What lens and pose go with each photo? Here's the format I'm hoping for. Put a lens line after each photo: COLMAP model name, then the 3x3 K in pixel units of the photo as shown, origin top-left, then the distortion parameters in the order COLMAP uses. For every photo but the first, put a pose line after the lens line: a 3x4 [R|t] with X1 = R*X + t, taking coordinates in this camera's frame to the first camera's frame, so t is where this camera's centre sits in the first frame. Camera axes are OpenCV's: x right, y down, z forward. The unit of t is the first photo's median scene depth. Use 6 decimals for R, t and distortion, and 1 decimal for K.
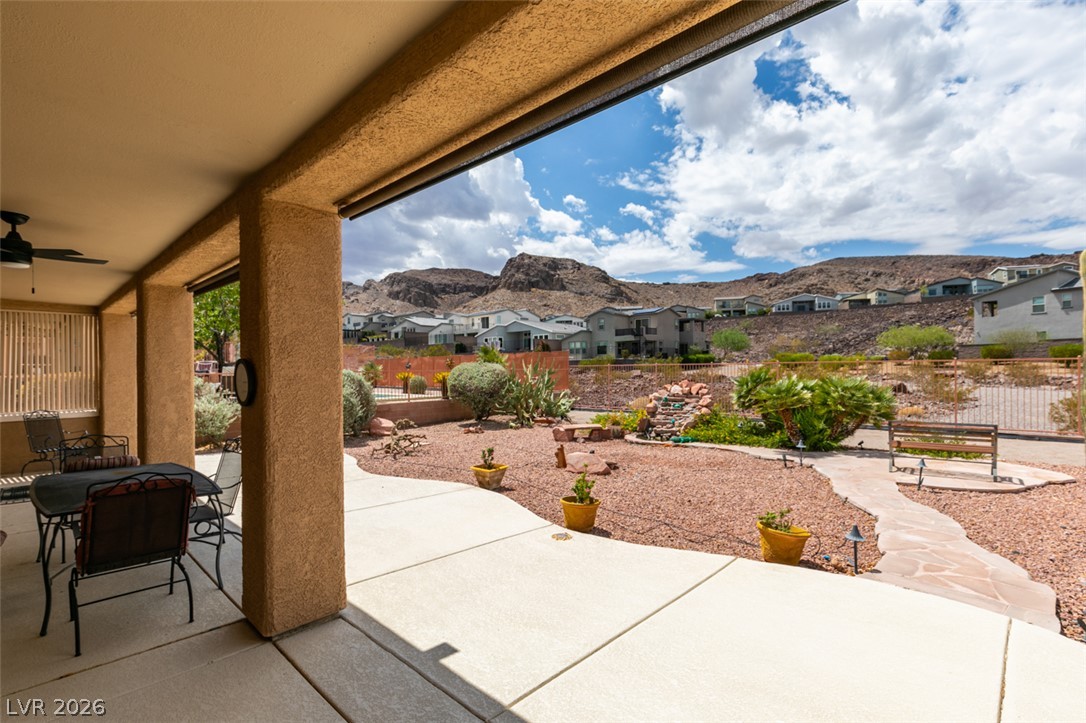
lens RADIAL K [[497.3, 0, 539.1], [0, 497.3, 369.1], [0, 0, 1]] dist [-0.003058, -0.000454]
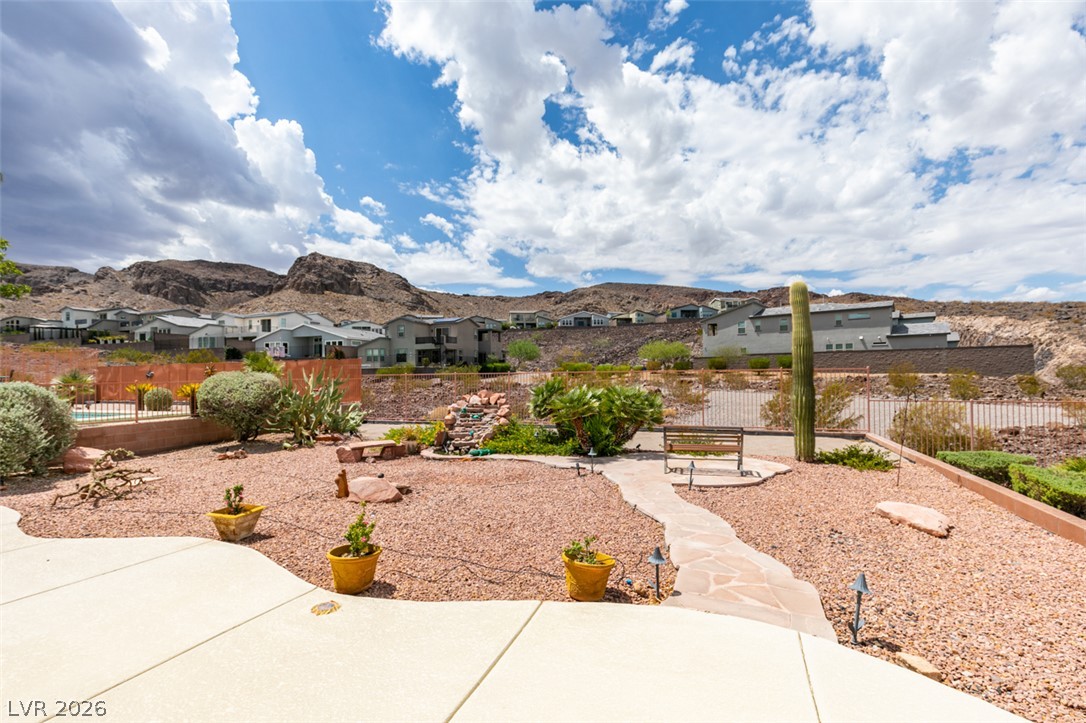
lens RADIAL K [[483.7, 0, 540.1], [0, 483.7, 375.0], [0, 0, 1]] dist [0.001205, -0.000045]
pose [[0.920303, -0.001437, 0.391204, 0.002960], [0.002912, 0.999991, -0.003176, -0.000567], [-0.391196, 0.004062, 0.920298, 0.010177]]
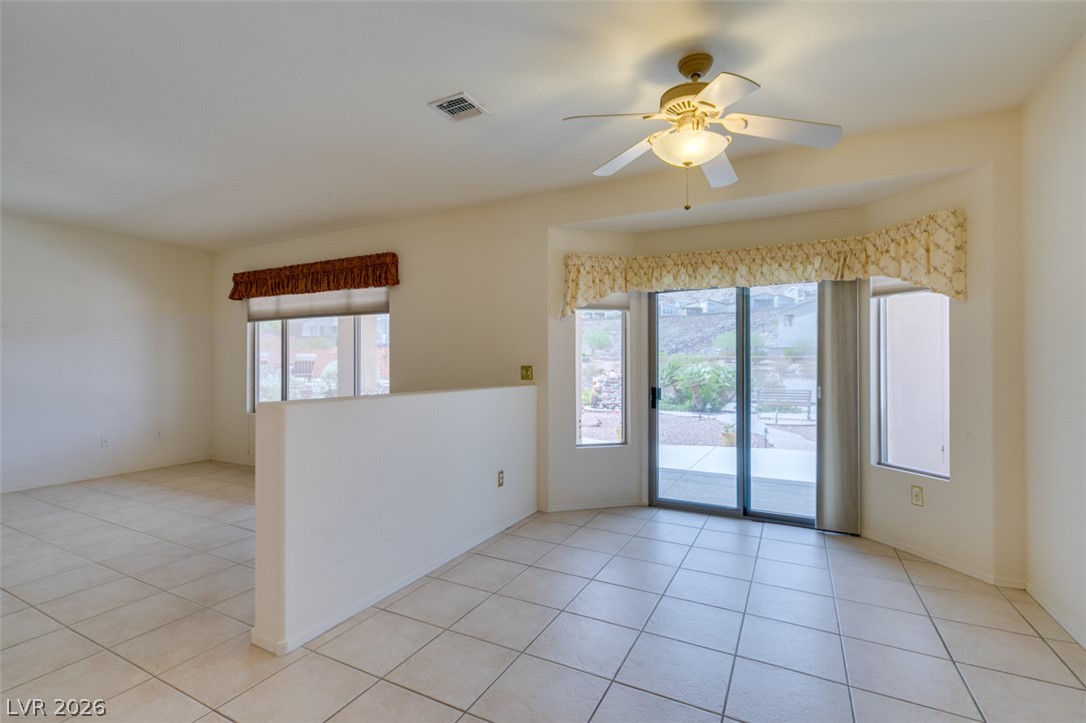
lens RADIAL K [[489.1, 0, 539.7], [0, 489.1, 362.5], [0, 0, 1]] dist [-0.000220, -0.000527]
pose [[0.962376, 0.011605, 0.271474, -0.038671], [-0.010387, 0.999929, -0.005924, 0.002350], [-0.271523, 0.002881, 0.962428, -0.033778]]
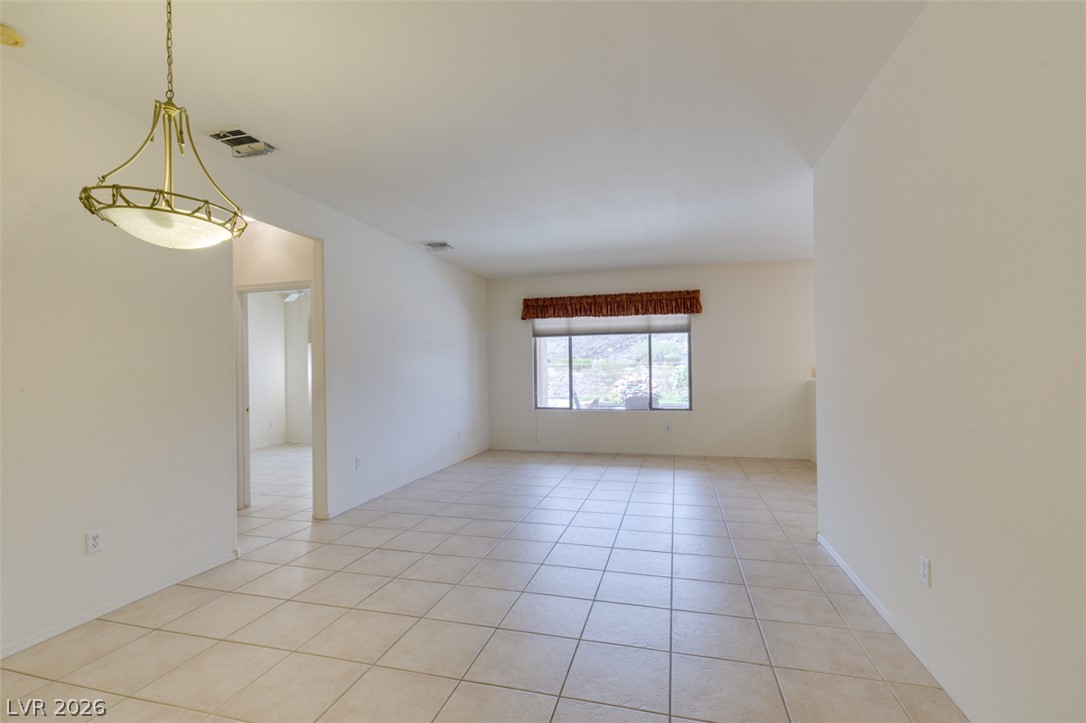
lens RADIAL K [[491.9, 0, 543.2], [0, 491.9, 376.3], [0, 0, 1]] dist [0.012078, -0.000056]
pose [[0.883038, -0.006893, 0.469251, -0.096393], [0.004042, 0.999967, 0.007082, 0.002931], [-0.469285, -0.004356, 0.883036, -0.034317]]
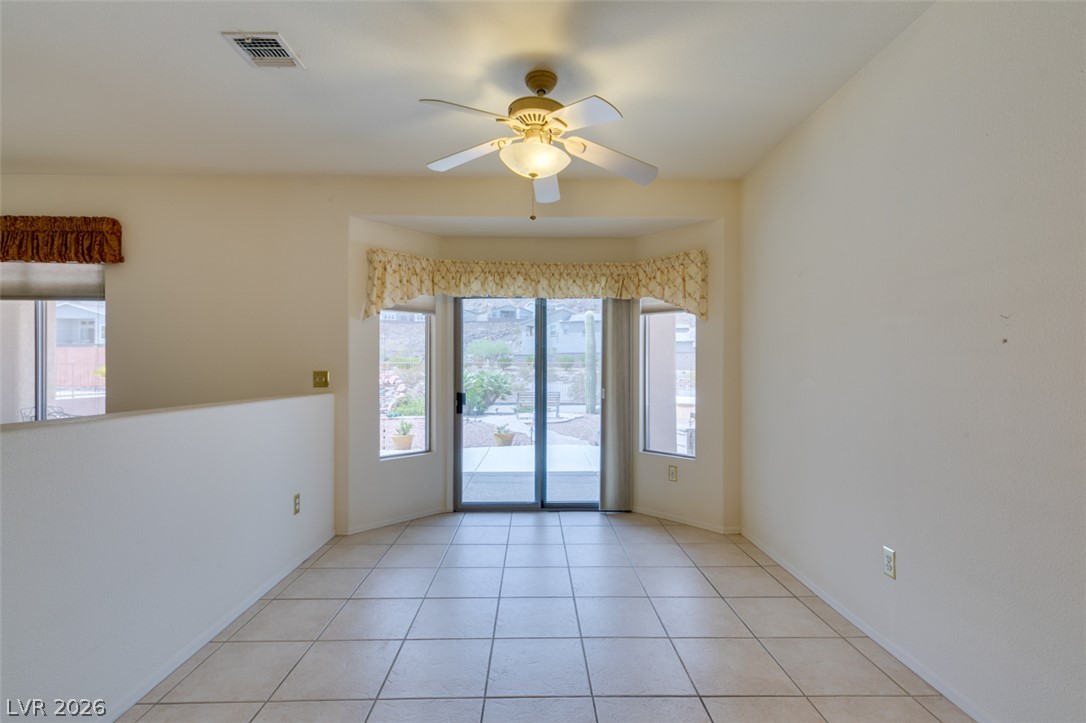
lens RADIAL K [[484.5, 0, 542.1], [0, 484.5, 370.4], [0, 0, 1]] dist [0.000106, -0.000312]
pose [[0.712329, 0.008950, 0.701789, -0.042341], [-0.007202, 0.999959, -0.005442, 0.002405], [-0.701809, -0.001178, 0.712365, -0.030265]]
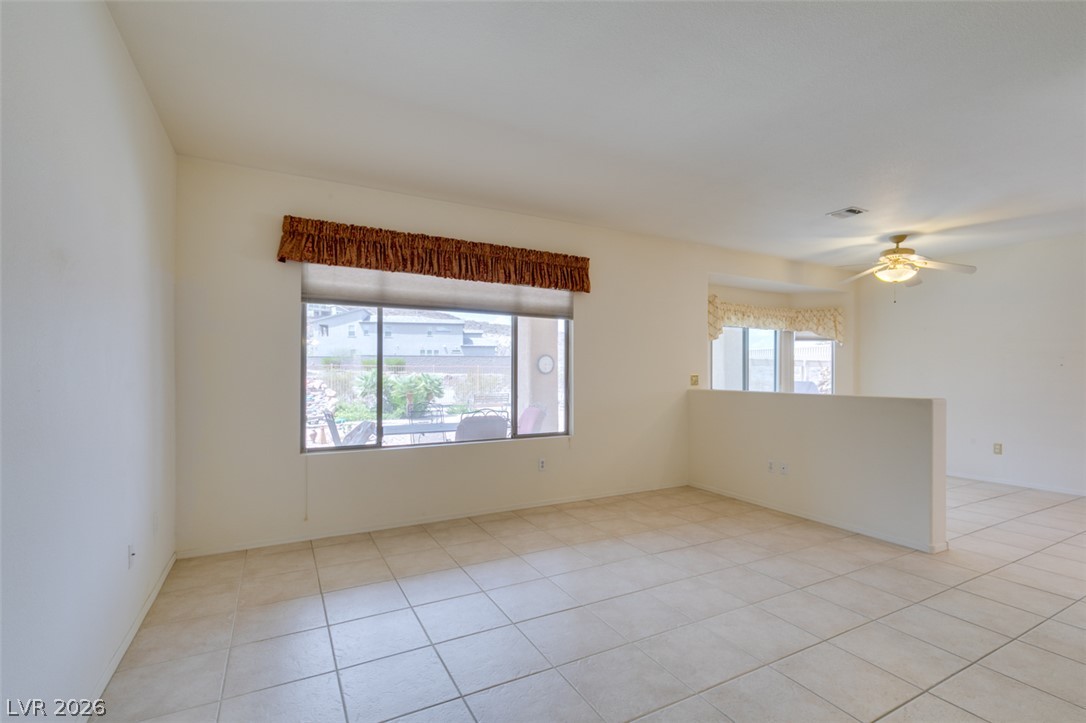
lens RADIAL K [[494.8, 0, 541.4], [0, 494.8, 375.9], [0, 0, 1]] dist [0.000521, 0.000027]
pose [[0.312600, 0.005762, 0.949868, -0.090457], [-0.004757, 0.999979, -0.004501, 0.002905], [-0.949873, -0.003111, 0.312620, 0.009516]]
